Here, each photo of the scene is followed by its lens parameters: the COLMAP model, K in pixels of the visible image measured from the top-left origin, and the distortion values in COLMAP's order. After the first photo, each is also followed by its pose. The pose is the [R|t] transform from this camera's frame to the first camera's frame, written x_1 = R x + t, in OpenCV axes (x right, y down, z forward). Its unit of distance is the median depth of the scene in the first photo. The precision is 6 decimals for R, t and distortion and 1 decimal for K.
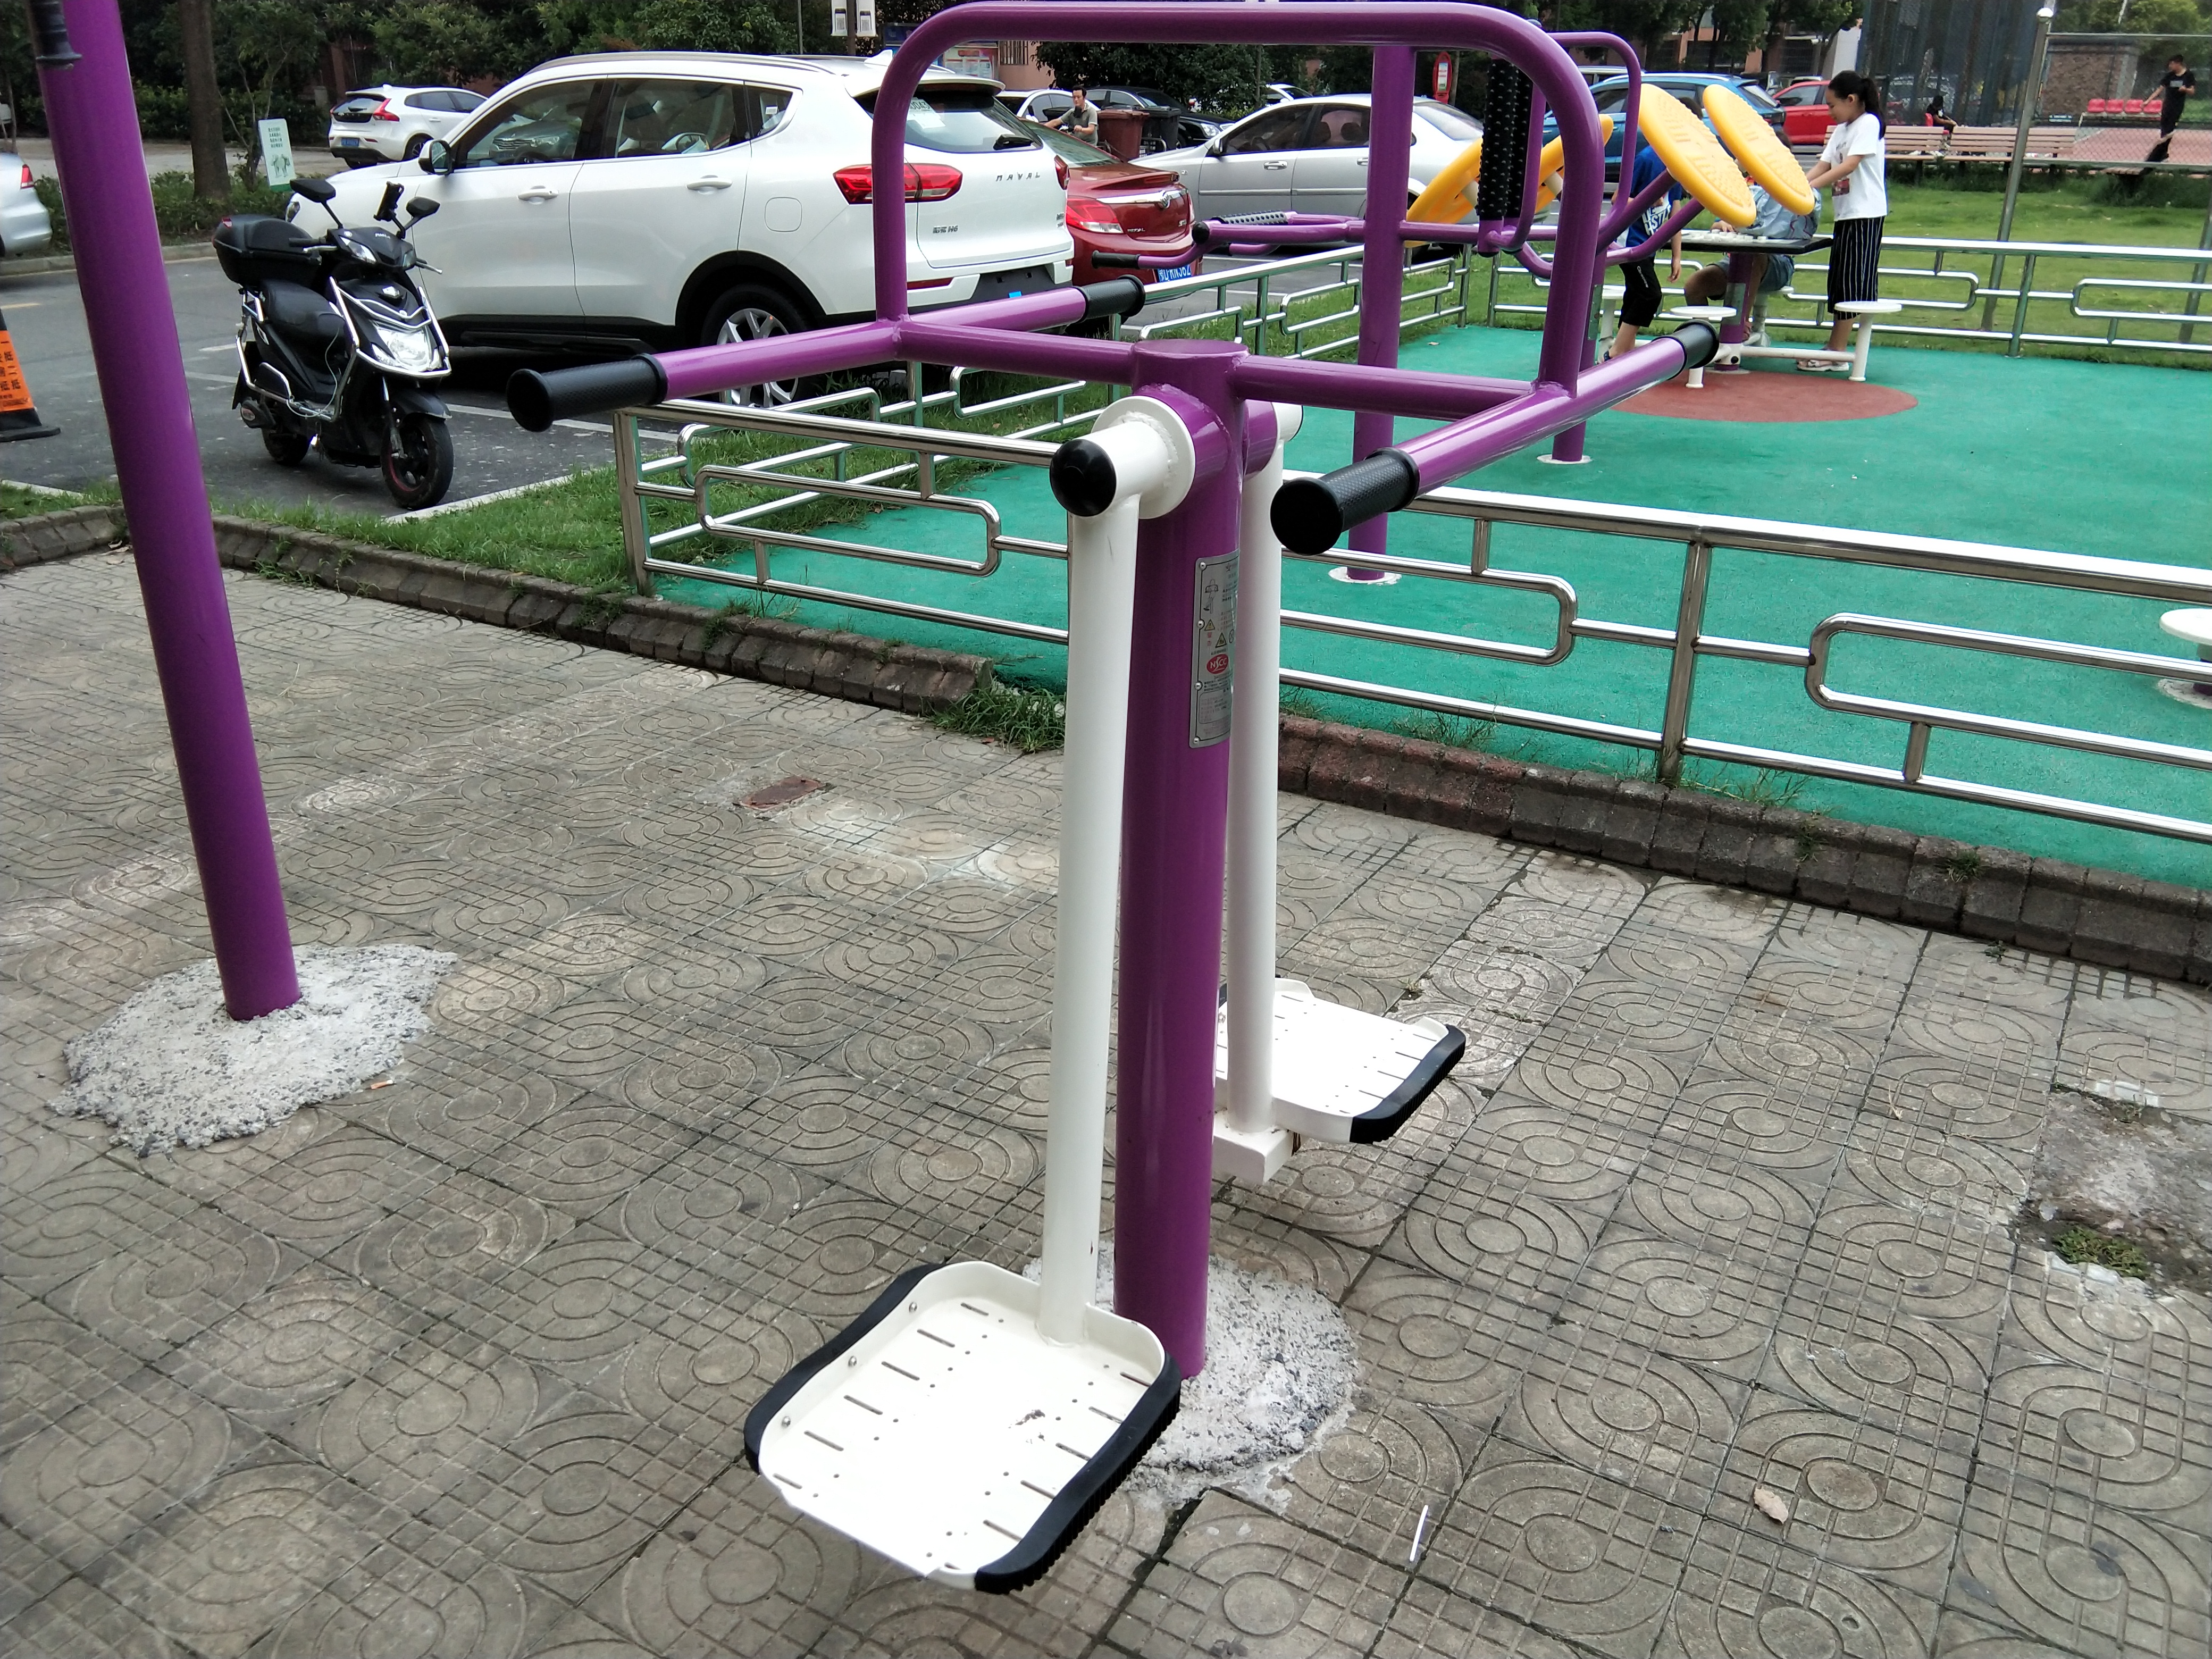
lens RADIAL K [[1806.0, 0, 1106.0], [0, 1806.0, 829.5], [0, 0, 1]] dist [0.096921, -0.147597]
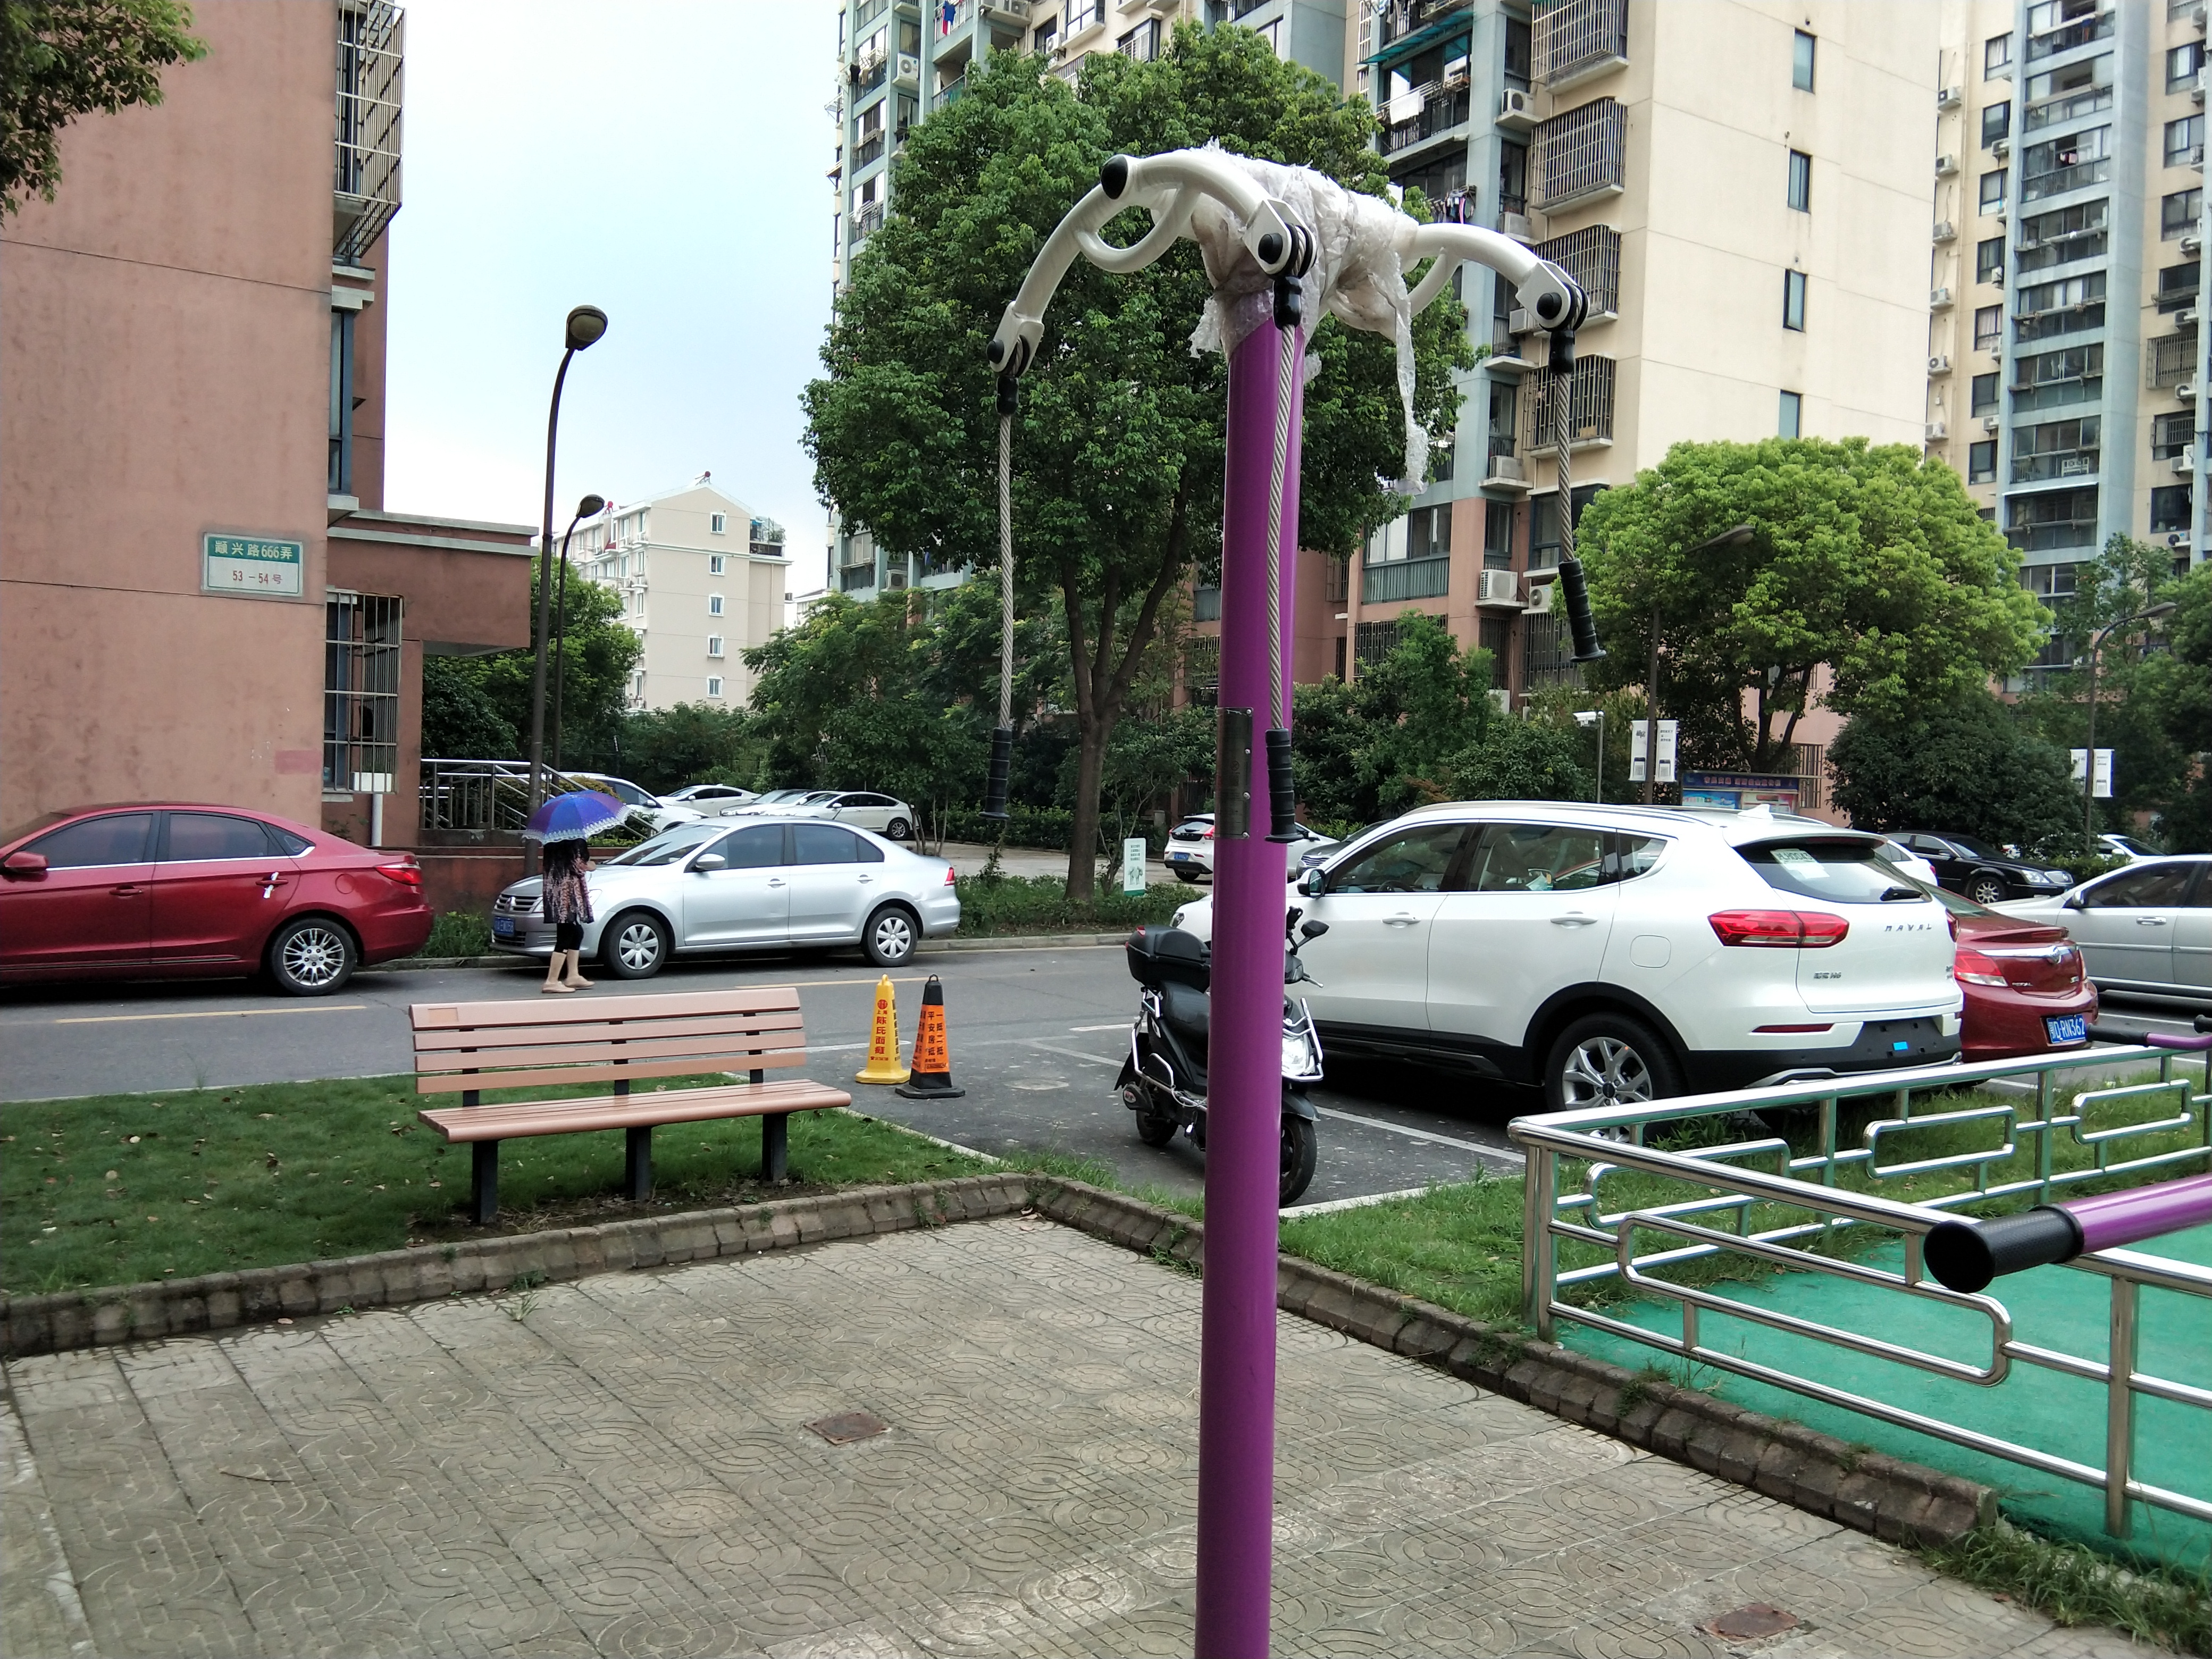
lens RADIAL K [[1783.0, 0, 1049.1], [0, 1783.0, 771.9], [0, 0, 1]] dist [0.078446, -0.120905]
pose [[0.910466, 0.018729, -0.413159, -0.107755], [-0.181413, 0.915828, -0.358258, -0.018085], [0.371673, 0.401134, 0.837228, 0.009673]]
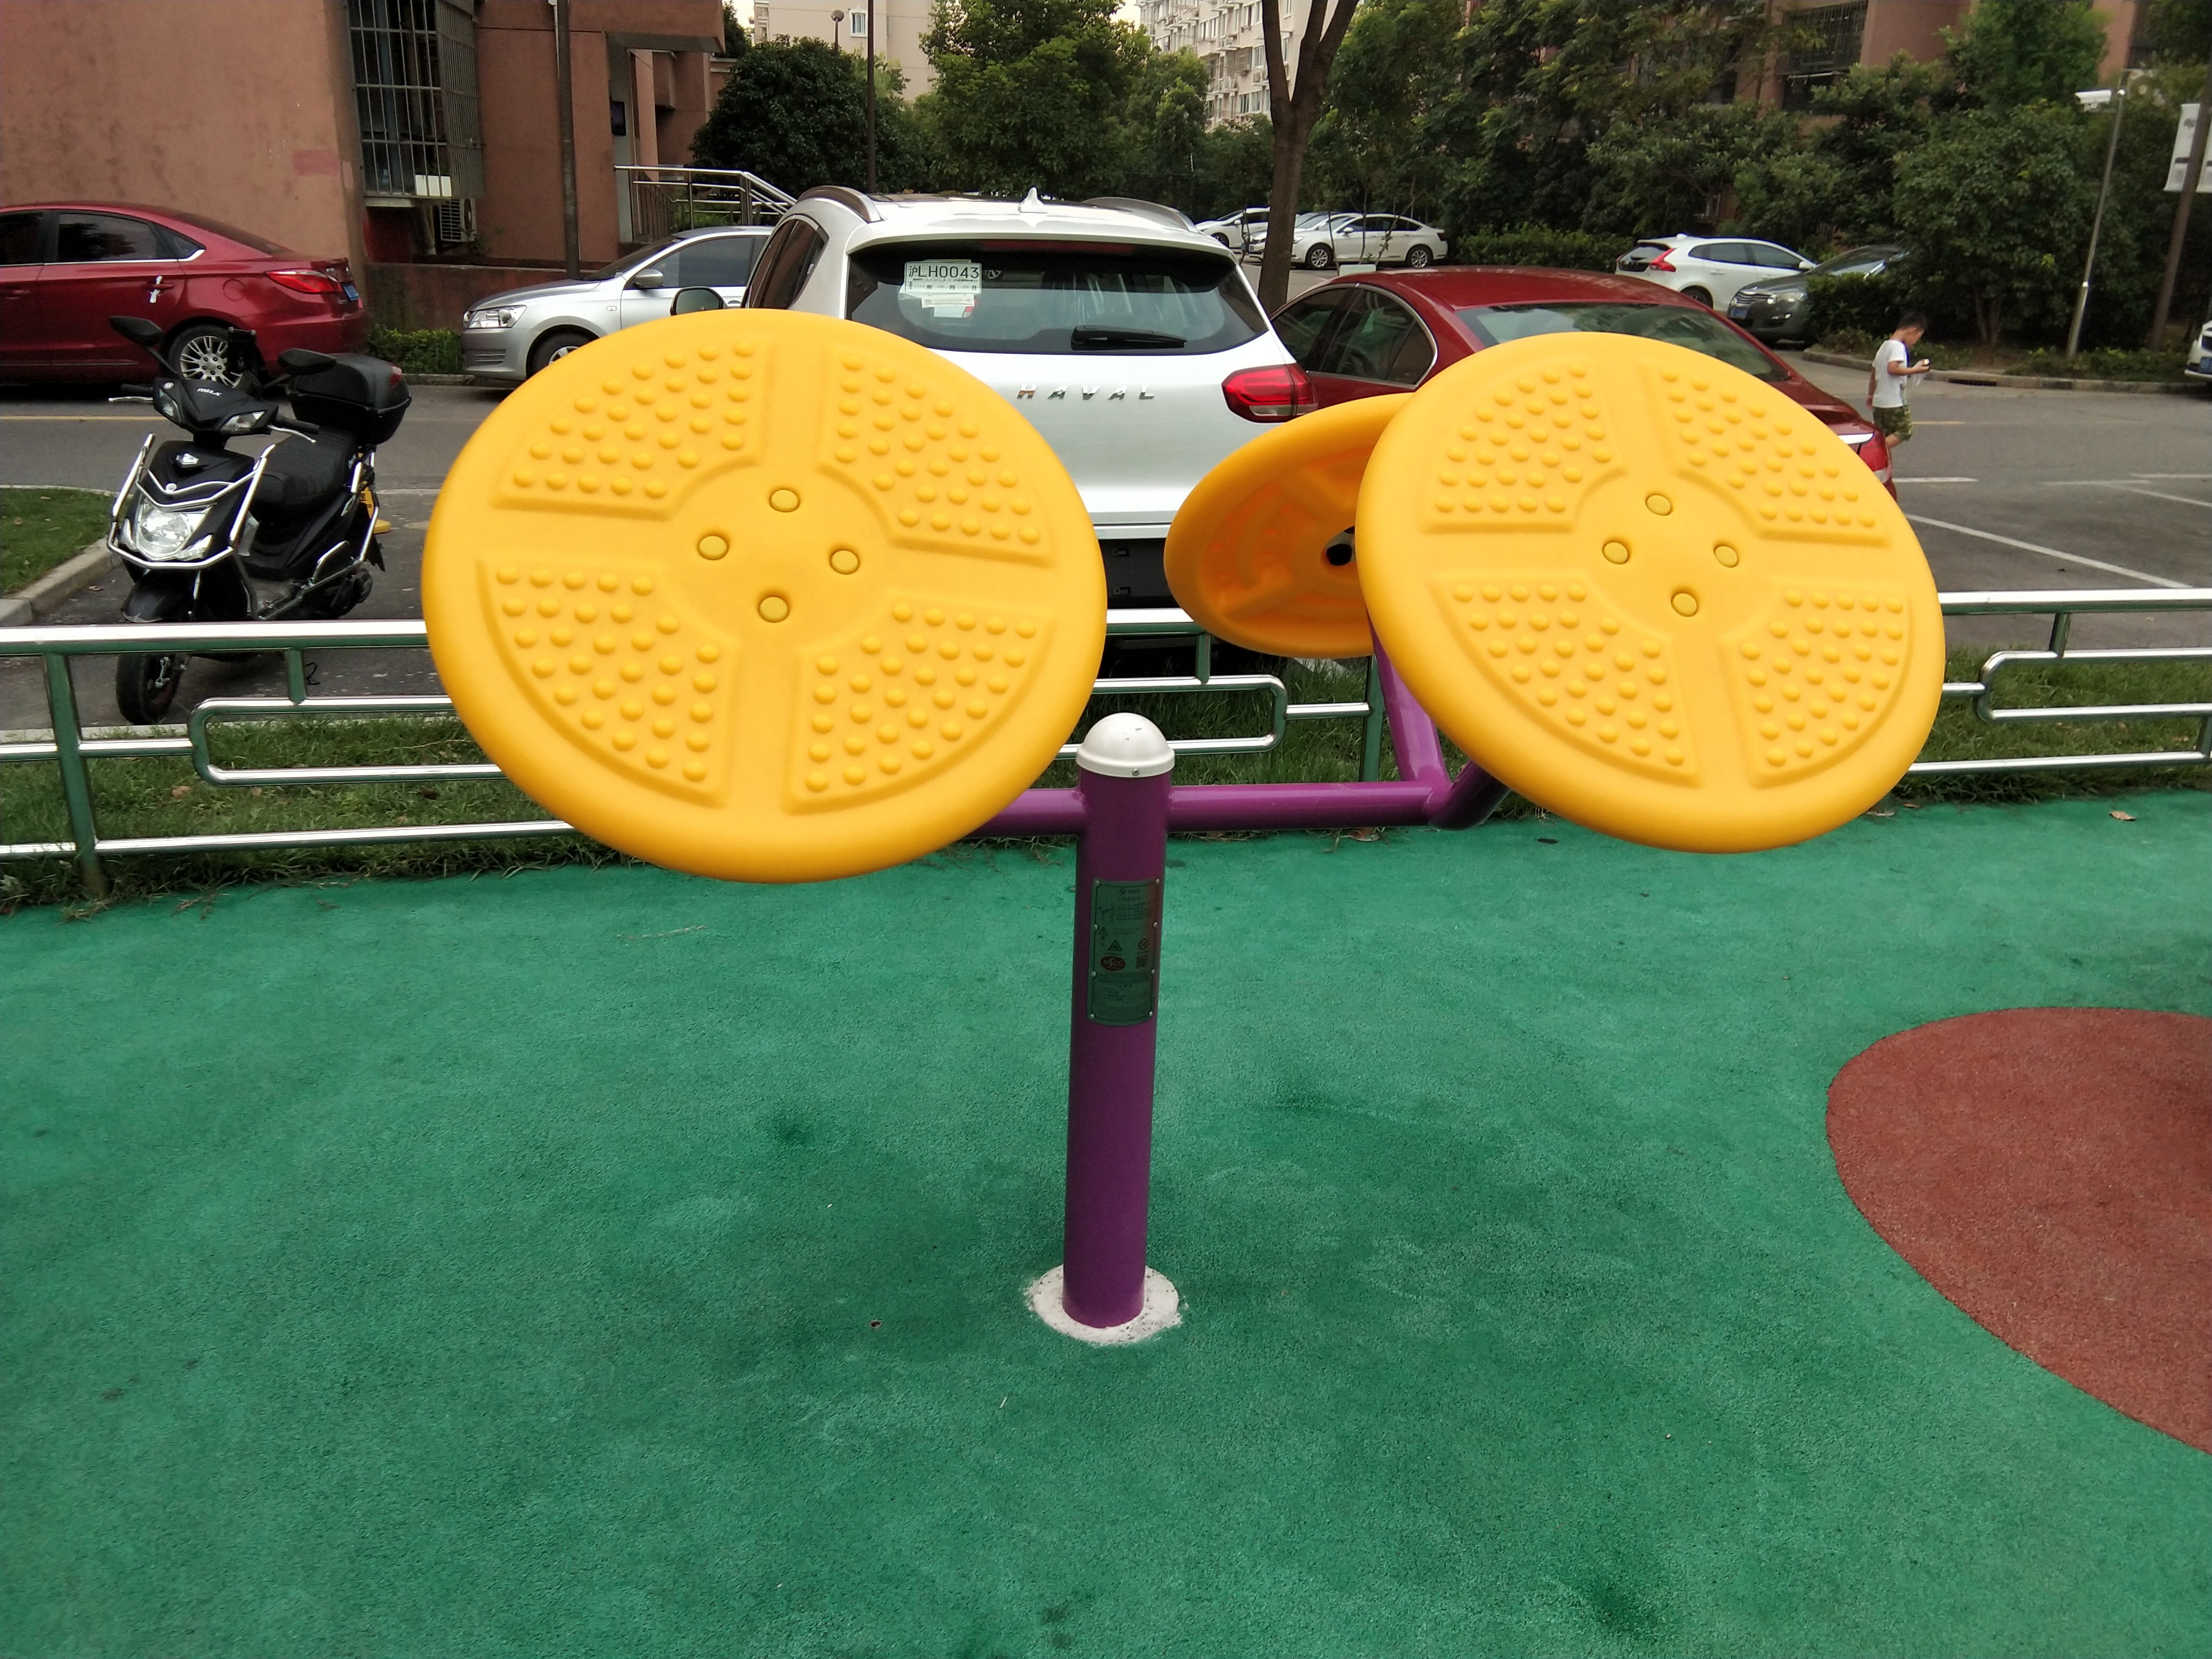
lens RADIAL K [[1783.0, 0, 1049.1], [0, 1783.0, 771.9], [0, 0, 1]] dist [0.078446, -0.120905]
pose [[0.679799, 0.239883, -0.693058, 0.467302], [-0.305075, 0.951849, 0.030217, -0.334218], [0.666935, 0.190893, 0.720248, 0.784194]]
